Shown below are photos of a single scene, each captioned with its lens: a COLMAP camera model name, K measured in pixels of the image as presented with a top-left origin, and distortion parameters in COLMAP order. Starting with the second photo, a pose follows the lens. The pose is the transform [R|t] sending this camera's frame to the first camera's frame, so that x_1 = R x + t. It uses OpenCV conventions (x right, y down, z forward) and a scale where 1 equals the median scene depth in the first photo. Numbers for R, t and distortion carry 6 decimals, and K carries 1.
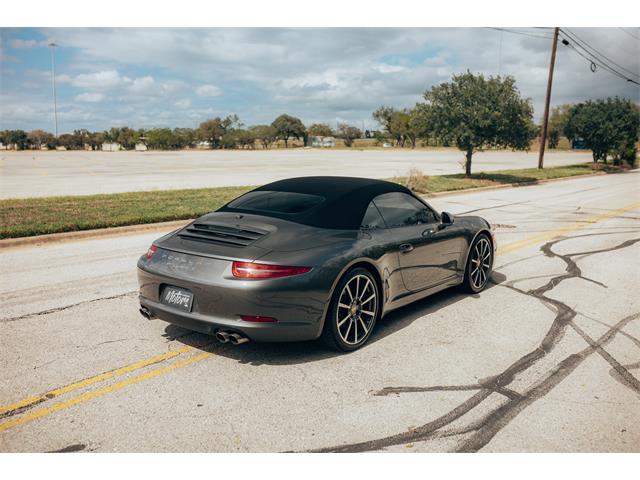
lens RADIAL K [[605.5, 0, 316.3], [0, 605.5, 240.3], [0, 0, 1]] dist [-0.018632, -0.000112]
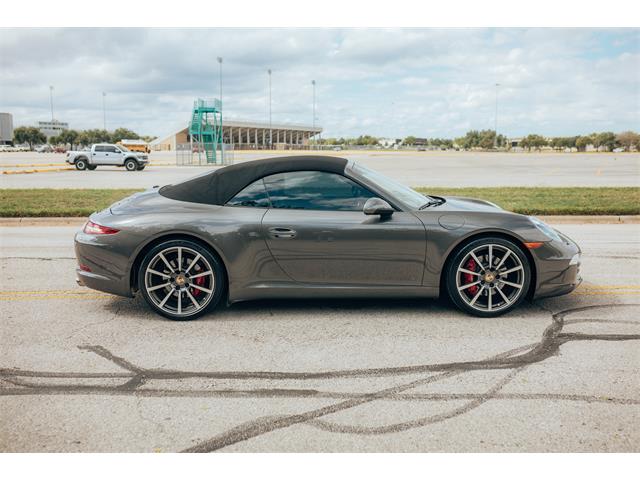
lens RADIAL K [[611.6, 0, 320.0], [0, 611.6, 240.0], [0, 0, 1]] dist [-0.021600, 0.002627]
pose [[0.613562, 0.103021, -0.782898, 0.909956], [-0.107531, 0.993118, 0.046411, -0.023875], [0.782291, 0.055710, 0.620417, 0.492666]]
